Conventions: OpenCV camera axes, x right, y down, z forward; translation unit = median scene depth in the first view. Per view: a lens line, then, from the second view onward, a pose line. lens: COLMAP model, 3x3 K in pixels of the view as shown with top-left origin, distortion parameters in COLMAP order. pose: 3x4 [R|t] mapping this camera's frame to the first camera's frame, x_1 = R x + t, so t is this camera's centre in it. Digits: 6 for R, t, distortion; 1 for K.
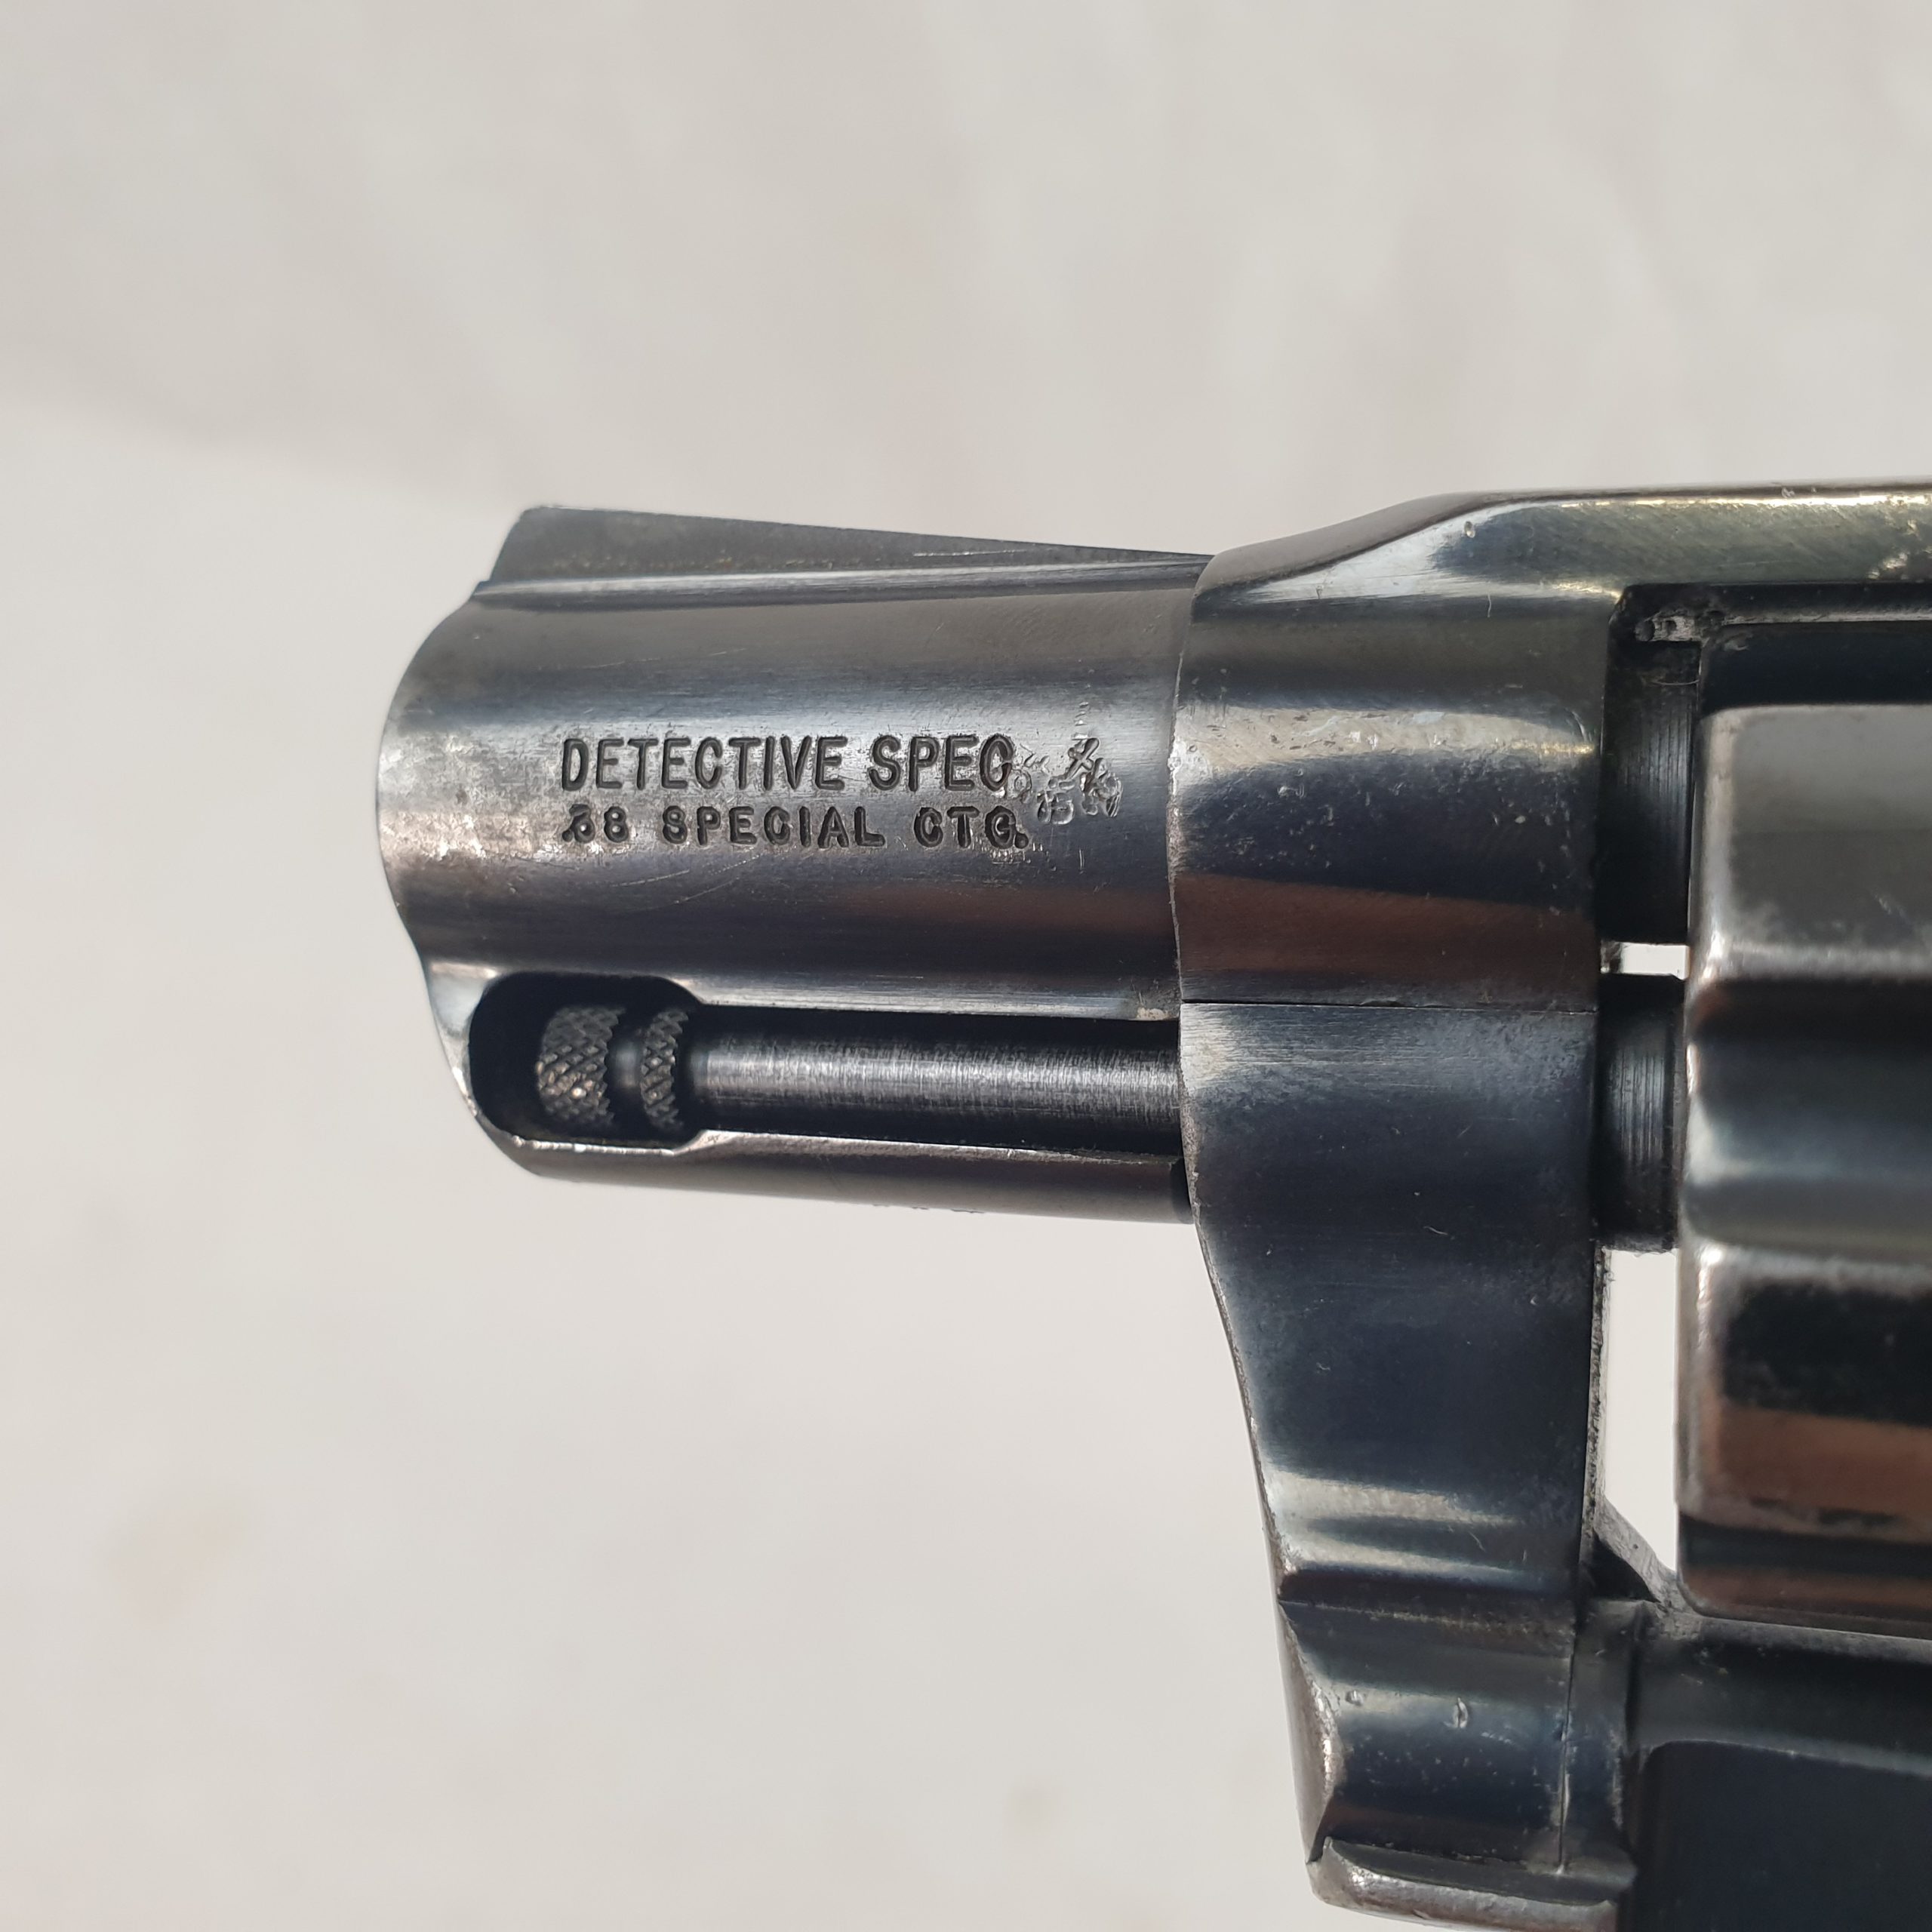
lens RADIAL K [[1952.5, 0, 966.0], [0, 1952.5, 966.0], [0, 0, 1]] dist [-0.003189, -0.011380]
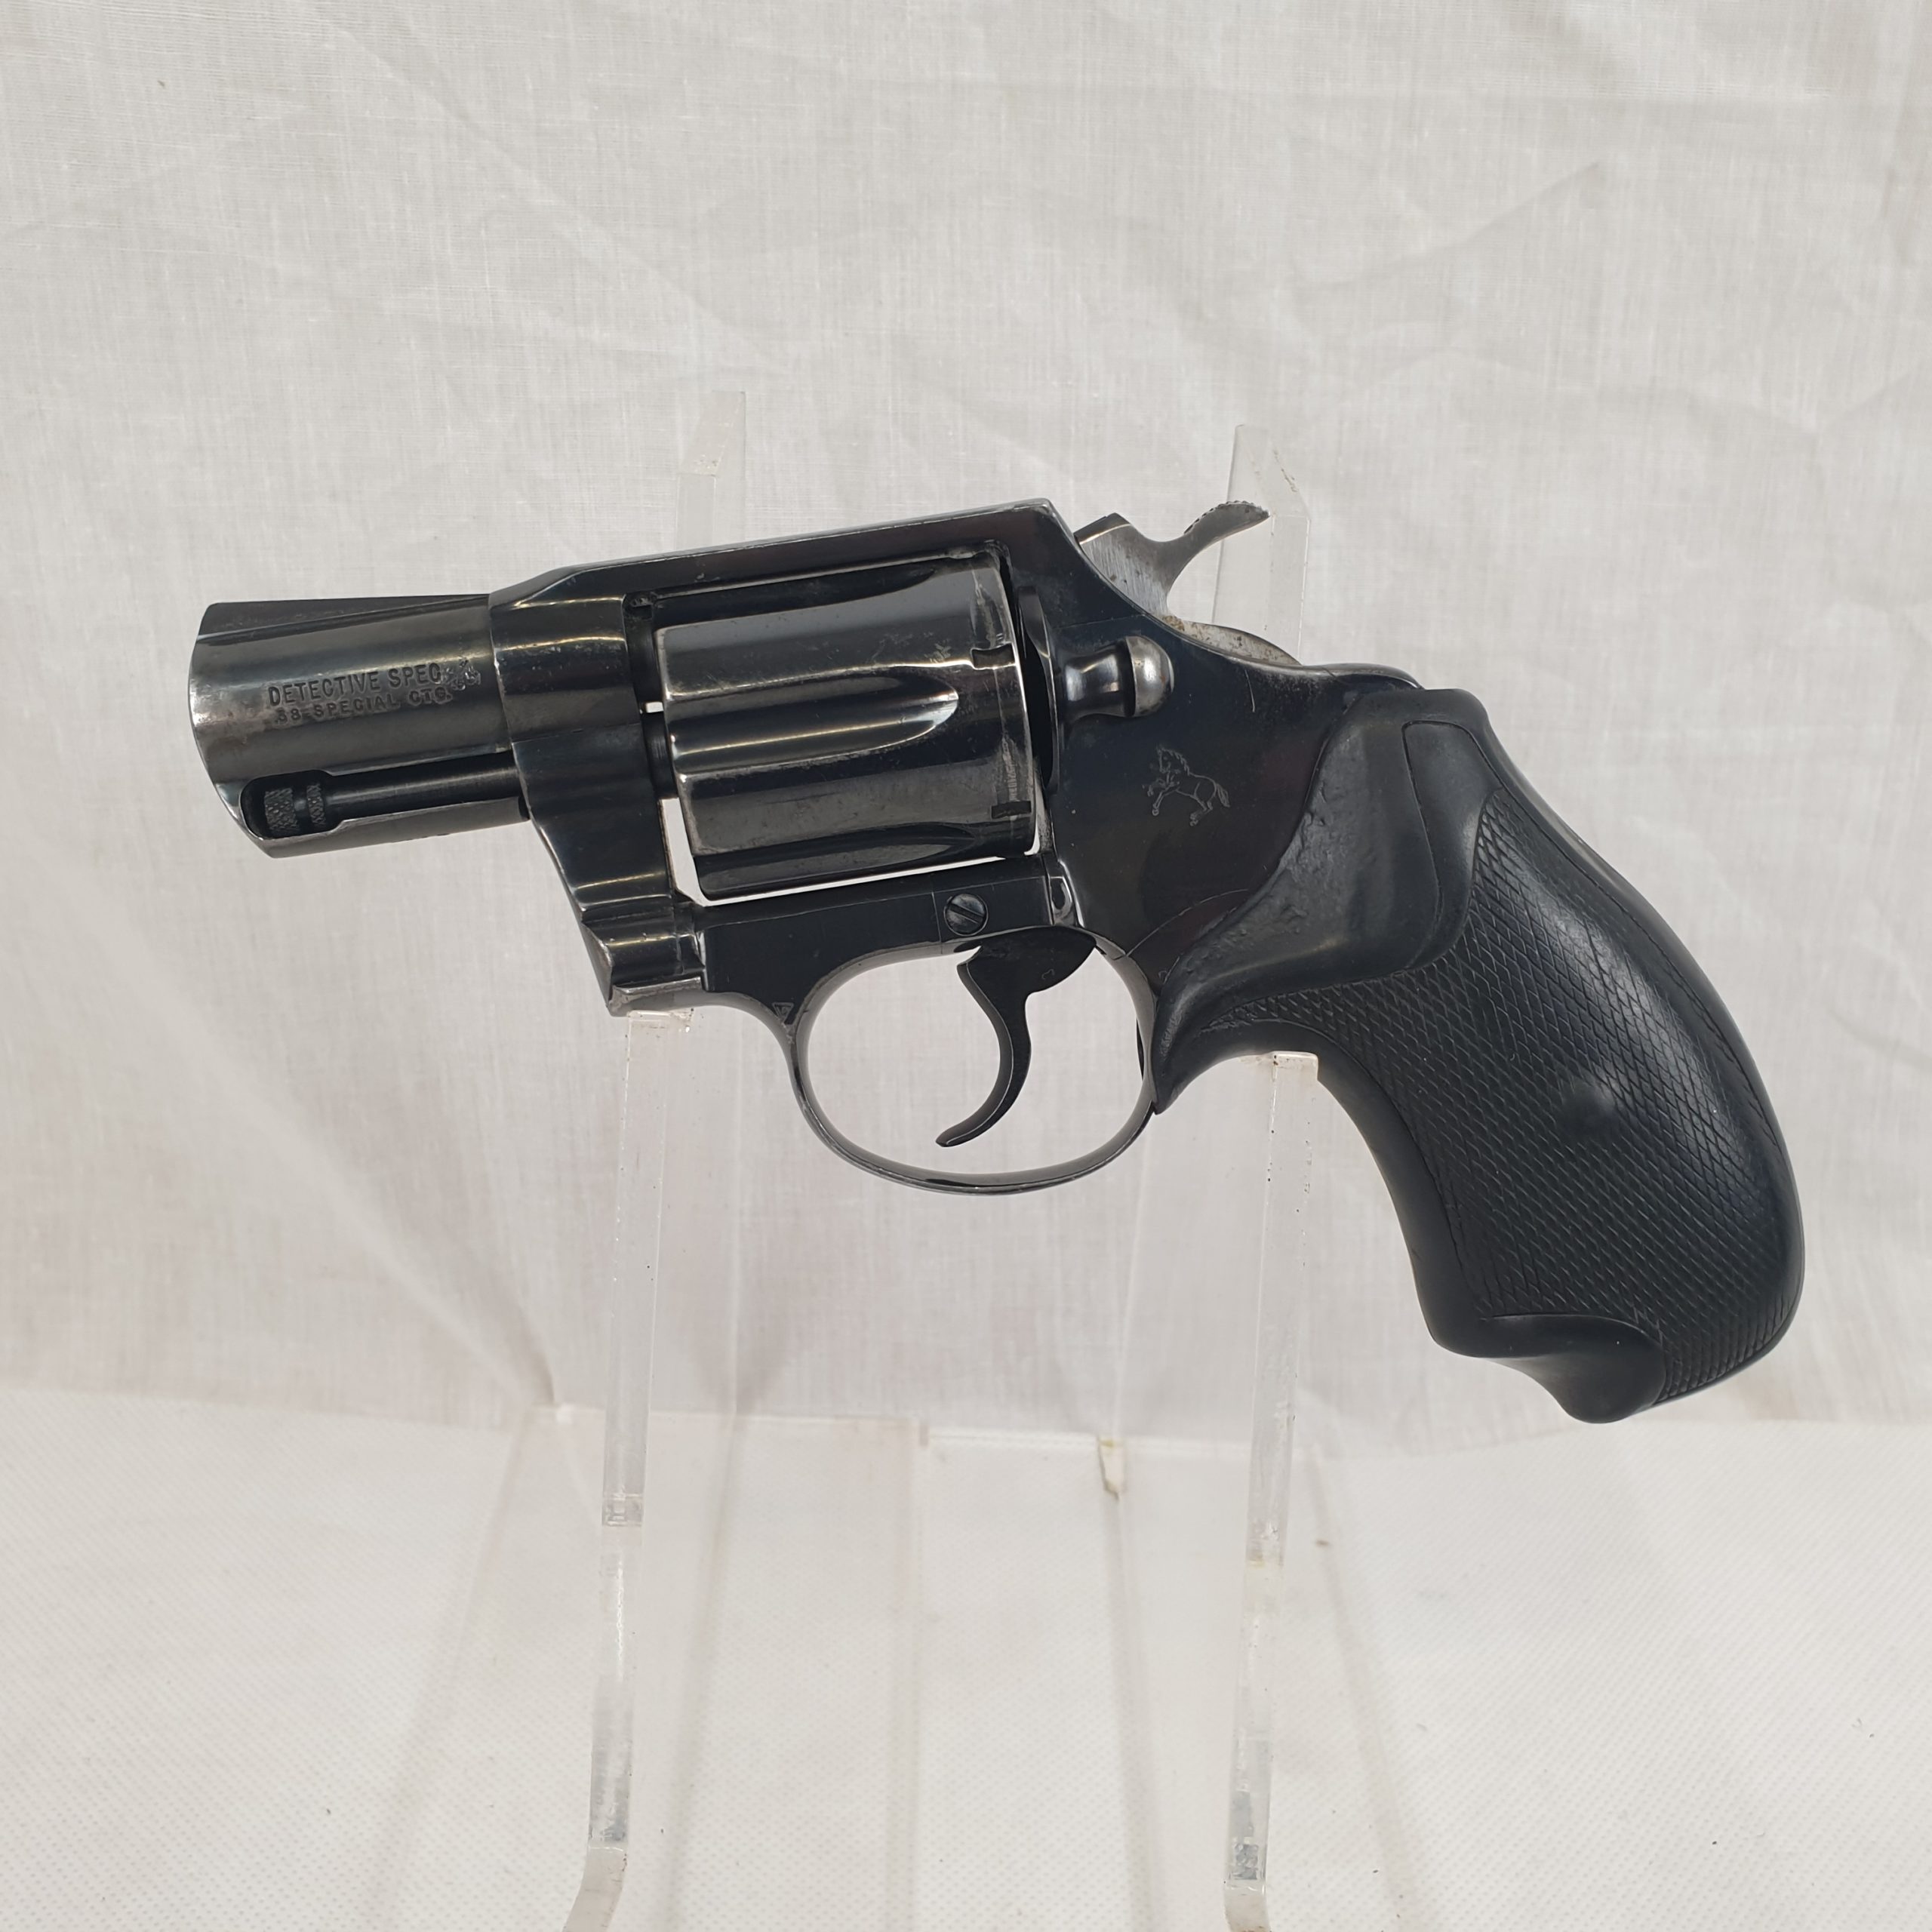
lens RADIAL K [[1952.5, 0, 966.0], [0, 1952.5, 966.0], [0, 0, 1]] dist [-0.003189, -0.011380]
pose [[0.876943, -0.192520, 0.440348, -0.662117], [0.177017, 0.981233, 0.076469, 0.247061], [-0.446805, 0.010890, 0.894565, -2.001009]]
